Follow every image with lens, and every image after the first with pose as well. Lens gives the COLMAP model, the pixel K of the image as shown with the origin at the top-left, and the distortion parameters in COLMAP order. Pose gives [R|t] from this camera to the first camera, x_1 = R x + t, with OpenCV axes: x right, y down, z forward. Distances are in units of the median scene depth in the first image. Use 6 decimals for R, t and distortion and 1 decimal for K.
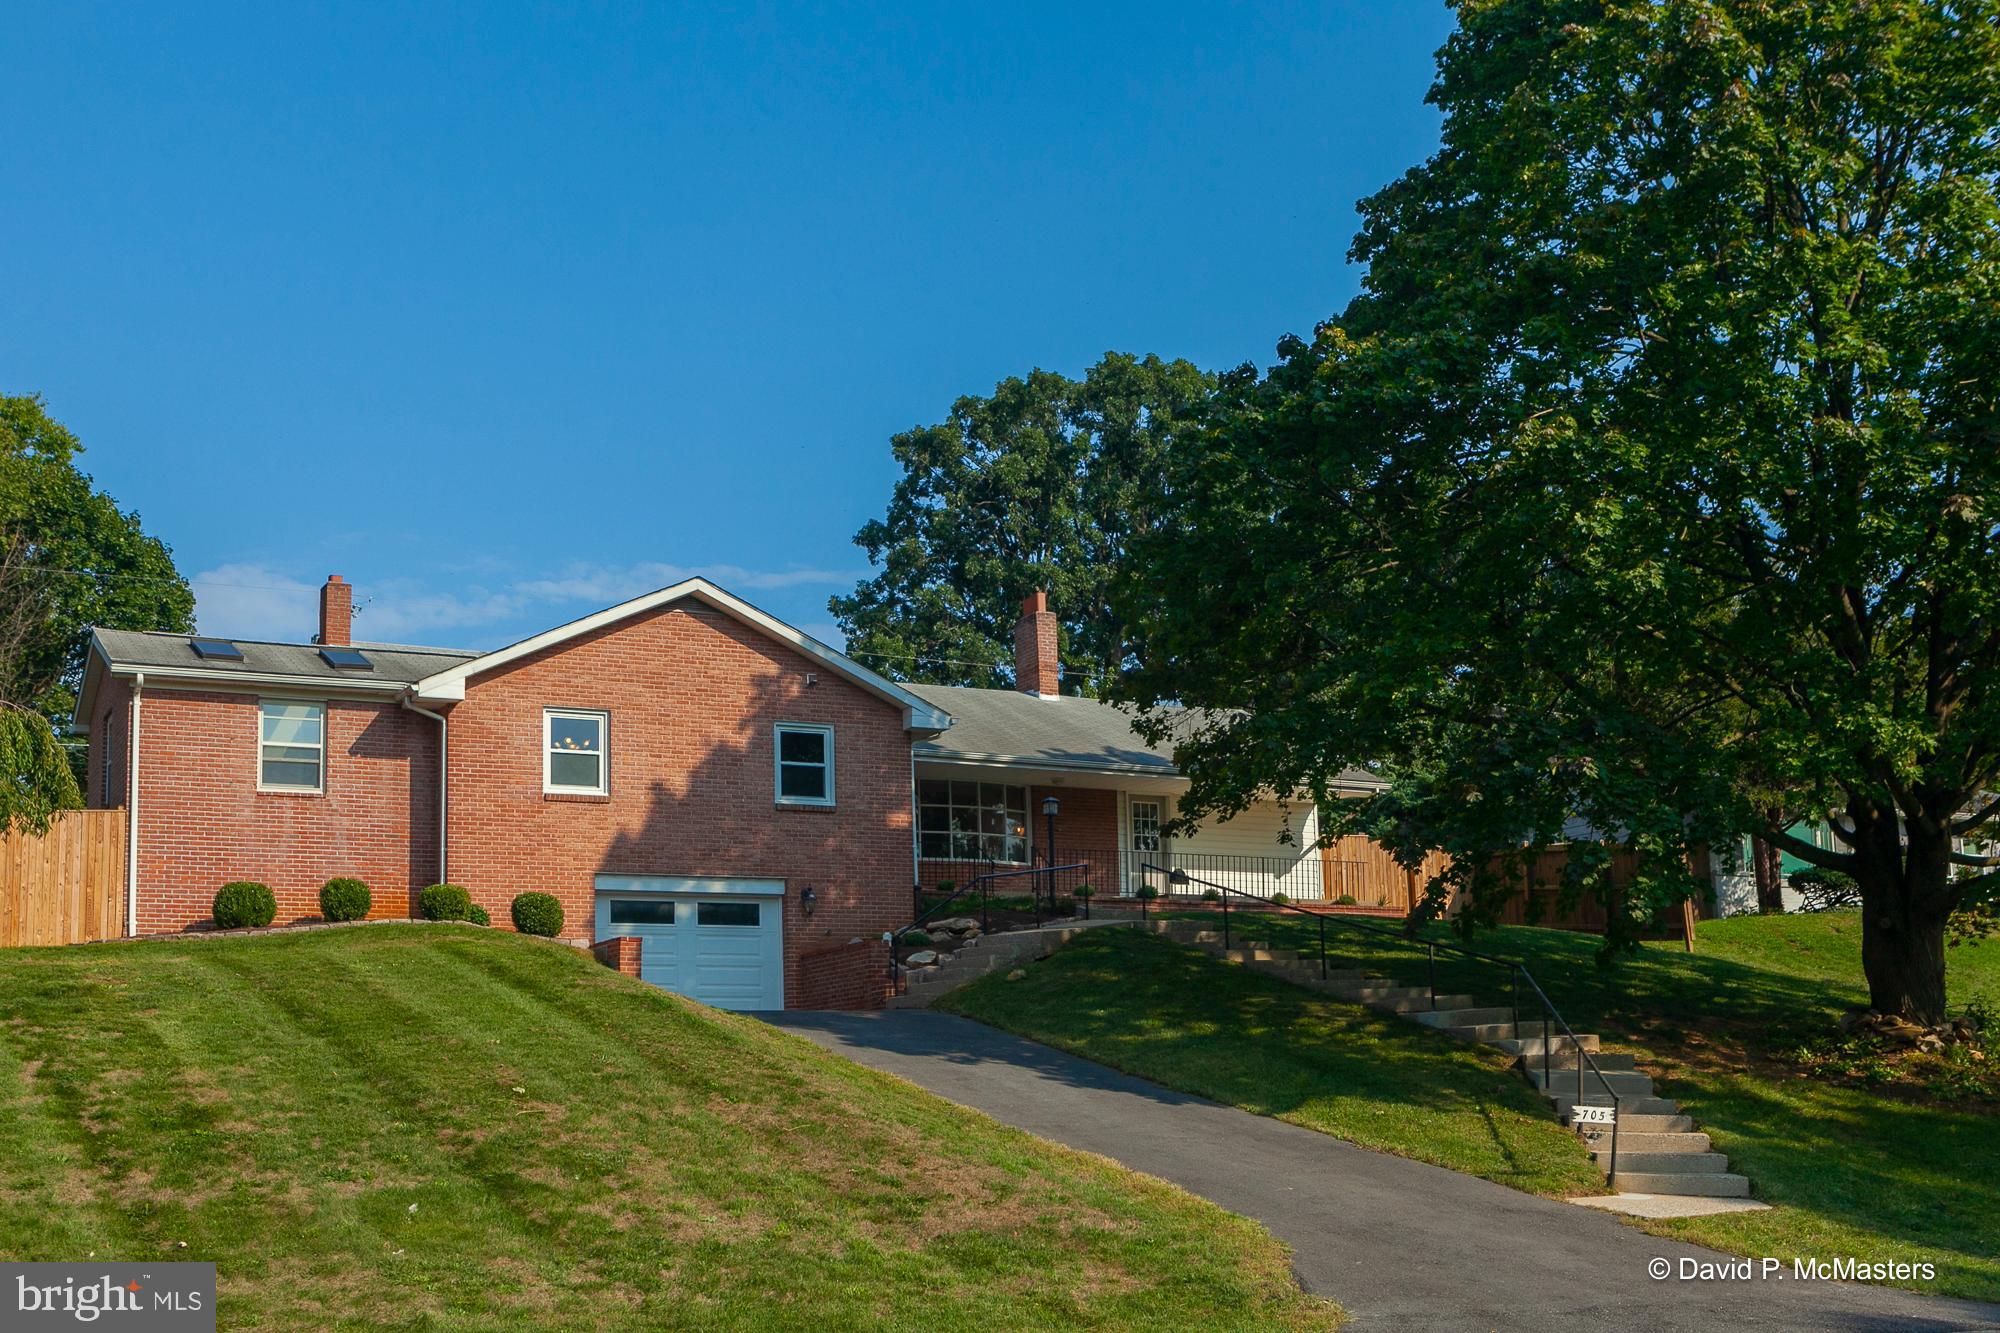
lens RADIAL K [[2349.2, 0, 991.5], [0, 2349.2, 763.7], [0, 0, 1]] dist [-0.064527, 0.032752]
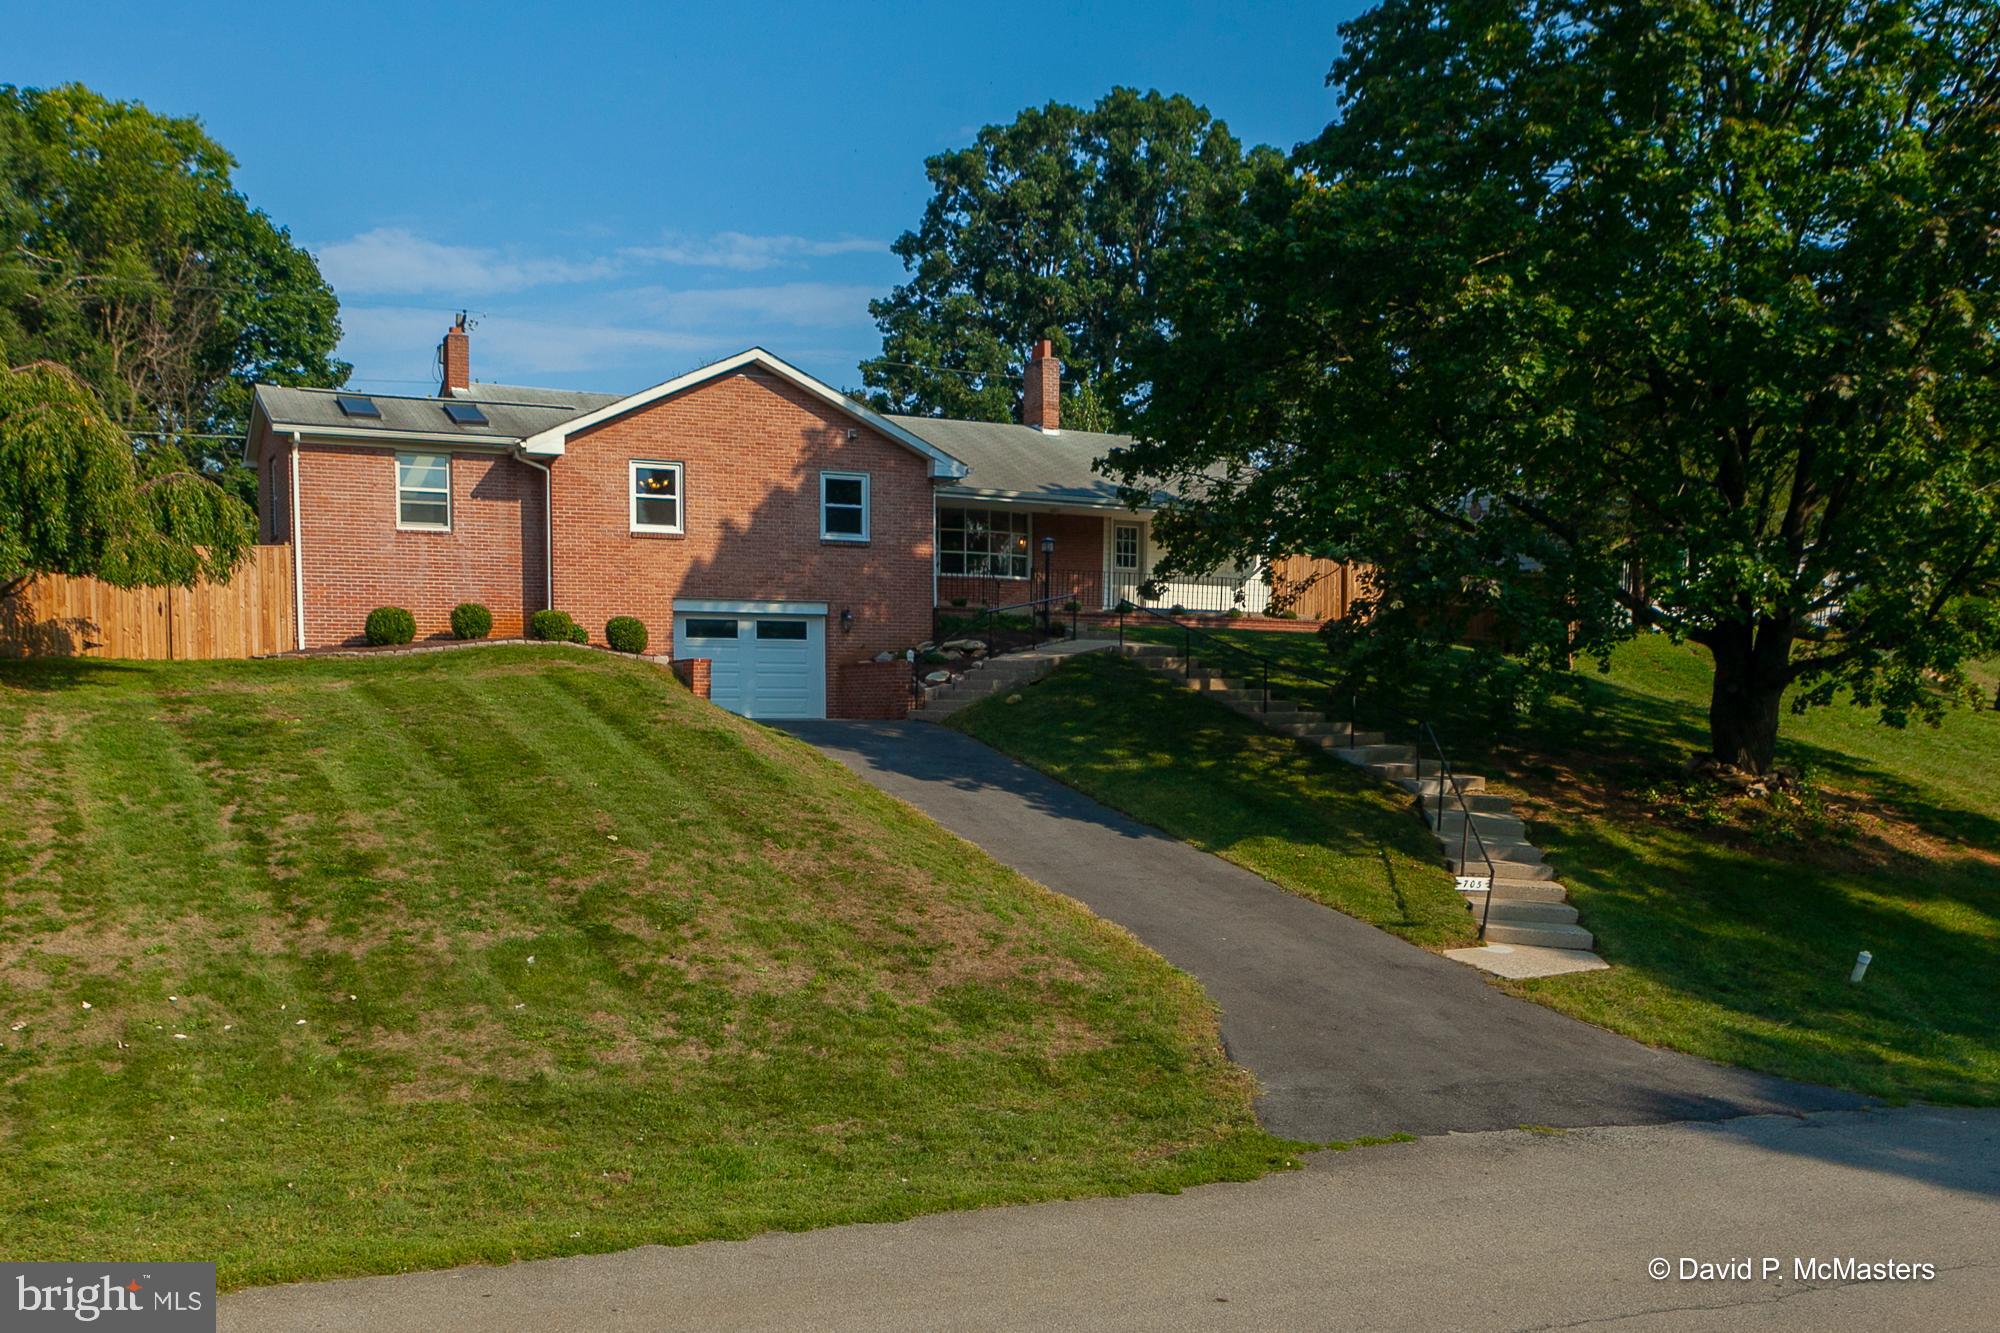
lens RADIAL K [[1900.0, 0, 923.9], [0, 1900.0, 897.8], [0, 0, 1]] dist [-0.067671, 0.064324]
pose [[0.998917, 0.031973, -0.033806, 0.000362], [-0.022513, 0.967924, 0.250232, -0.067892], [0.040722, -0.249199, 0.967596, 0.010525]]
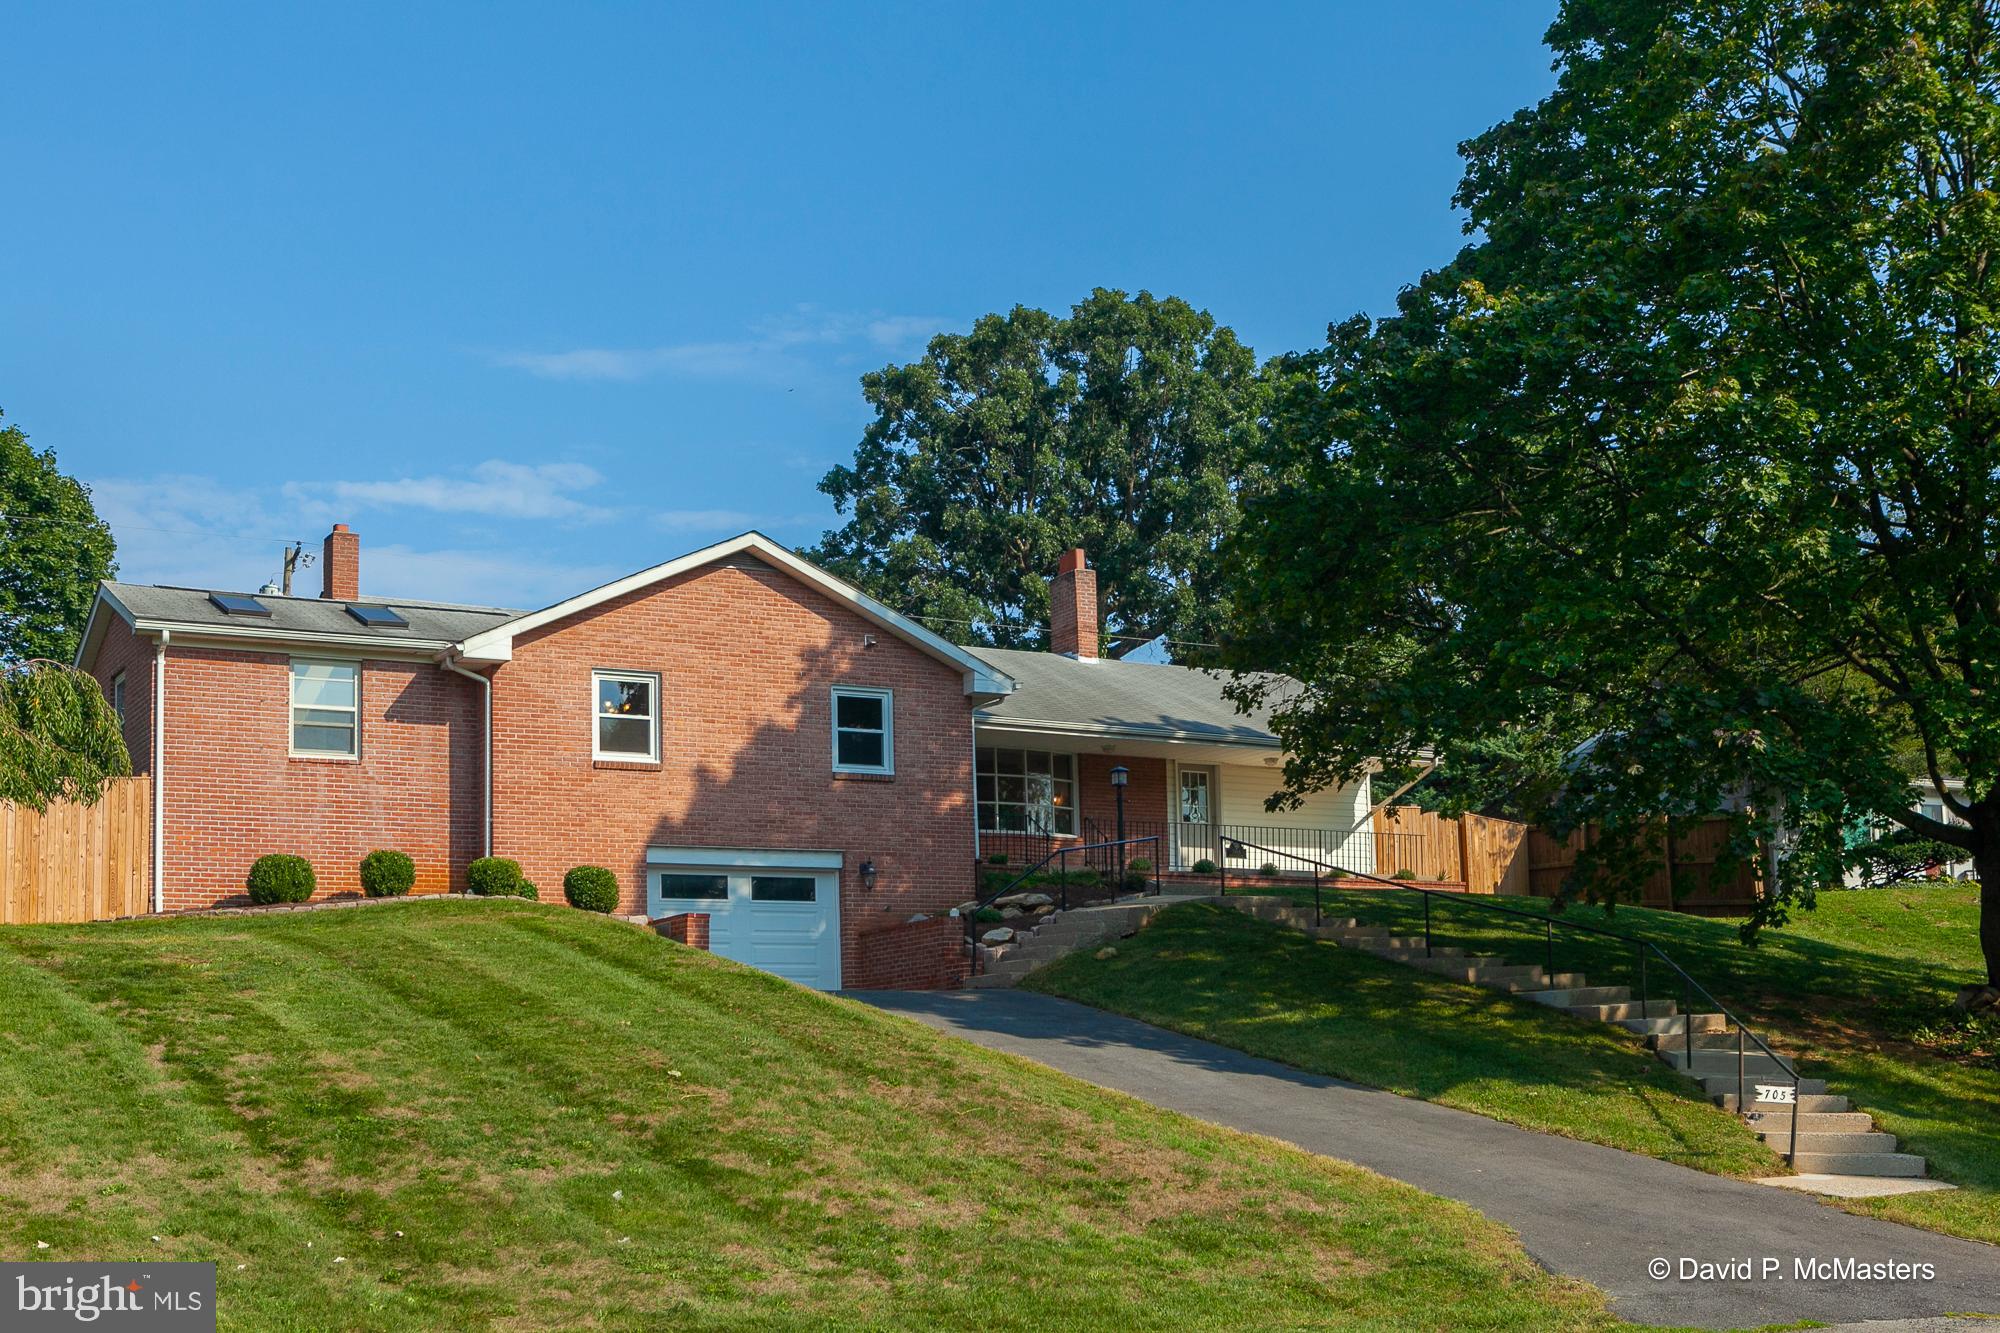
lens RADIAL K [[2528.1, 0, 1065.6], [0, 2528.1, 795.2], [0, 0, 1]] dist [-0.073613, 0.099529]
pose [[0.998182, 0.003468, 0.060164, -0.080959], [-0.005084, 0.999630, 0.026727, -0.001813], [-0.060049, -0.026985, 0.997831, -0.025903]]
